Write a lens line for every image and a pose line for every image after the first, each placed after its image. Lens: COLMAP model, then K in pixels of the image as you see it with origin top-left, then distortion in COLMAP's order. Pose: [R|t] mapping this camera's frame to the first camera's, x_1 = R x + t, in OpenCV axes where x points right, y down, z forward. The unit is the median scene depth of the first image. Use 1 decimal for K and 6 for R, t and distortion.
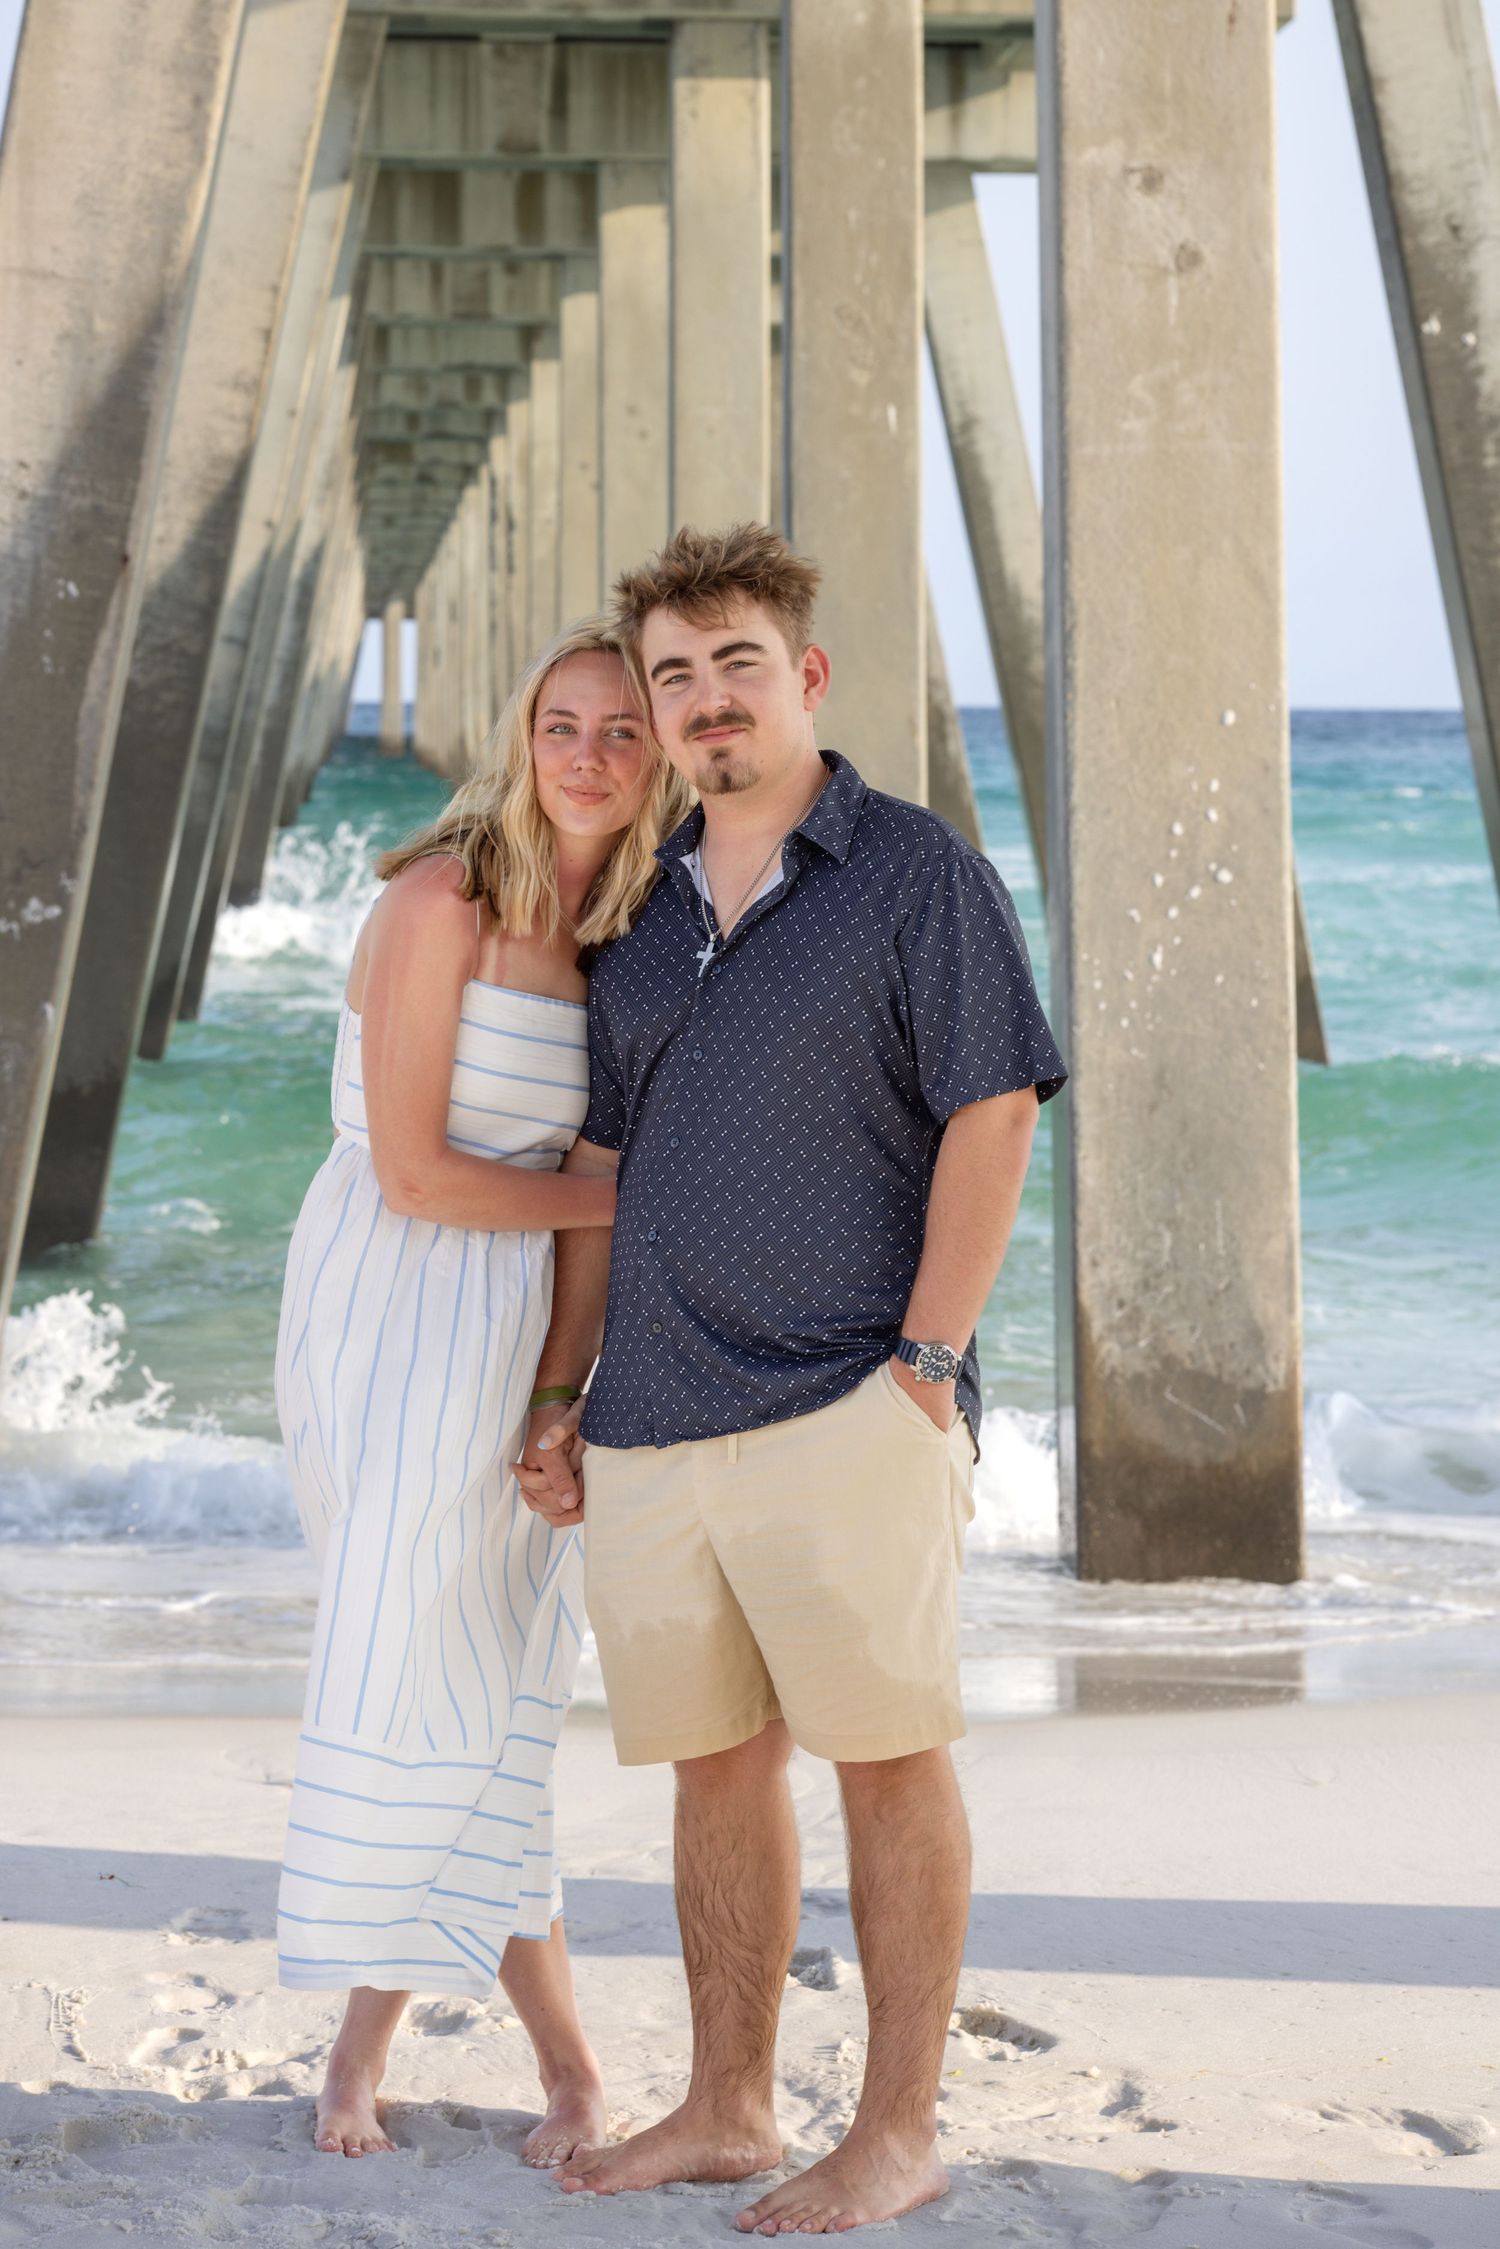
lens RADIAL K [[5807.2, 0, 750.0], [0, 5807.2, 1124.5], [0, 0, 1]] dist [-0.029468, -1.008602]
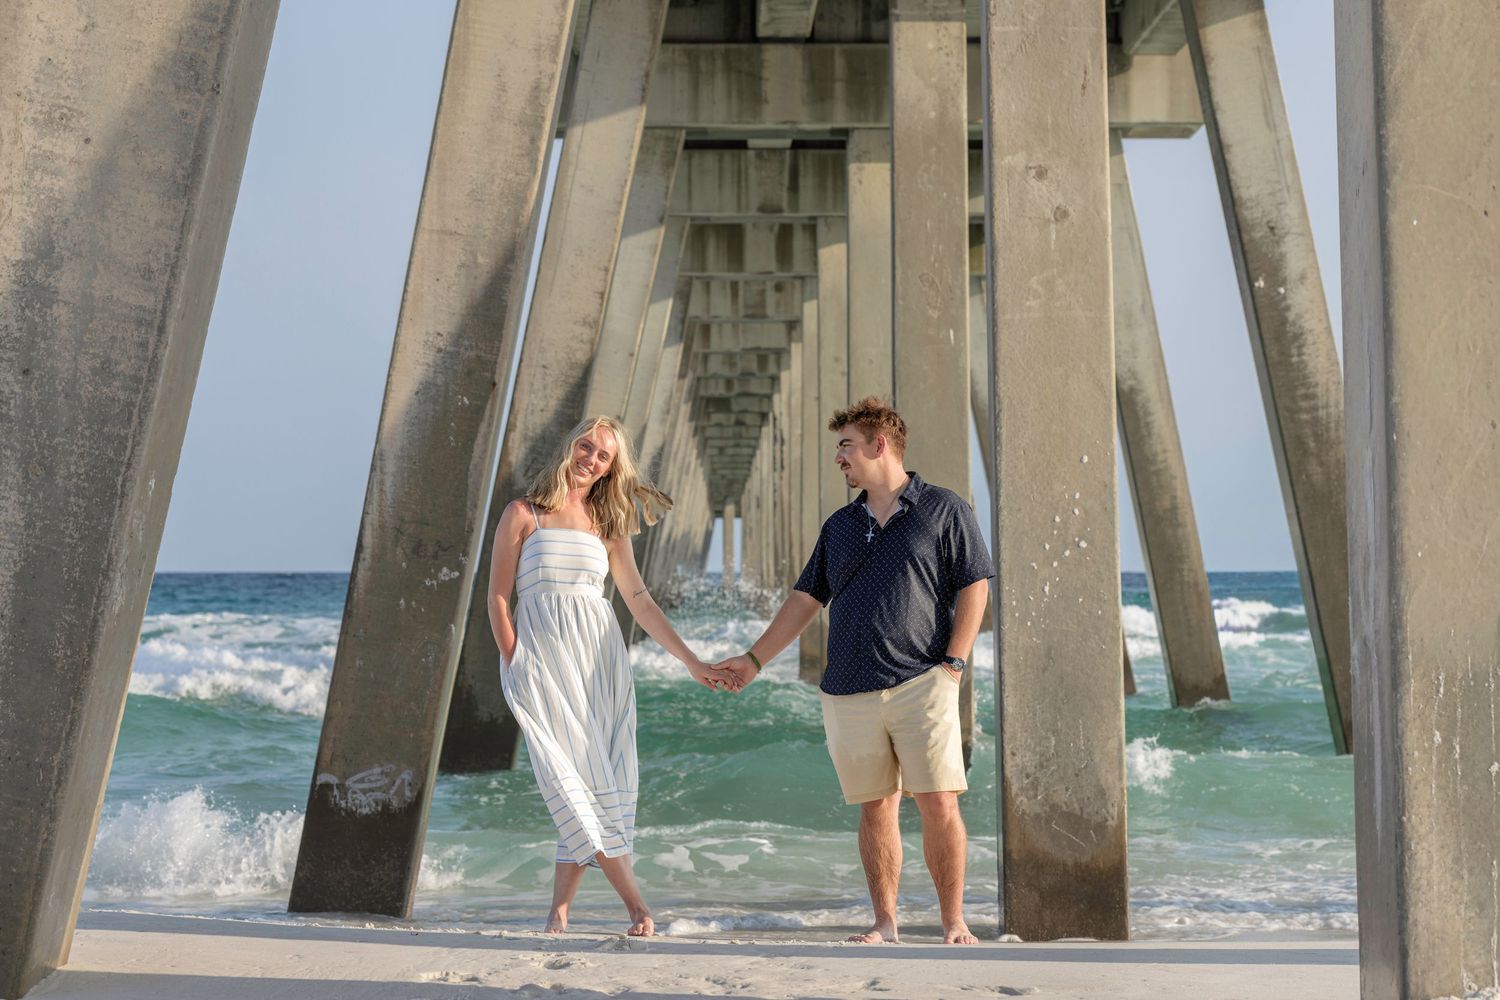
lens RADIAL K [[3675.8, 0, 750.0], [0, 3675.8, 500.0], [0, 0, 1]] dist [-0.198584, -0.180877]
pose [[0.997754, -0.009113, -0.066358, 0.036512], [0.002255, 0.994711, -0.102688, 0.042529], [0.066943, 0.102308, 0.992498, -0.111418]]
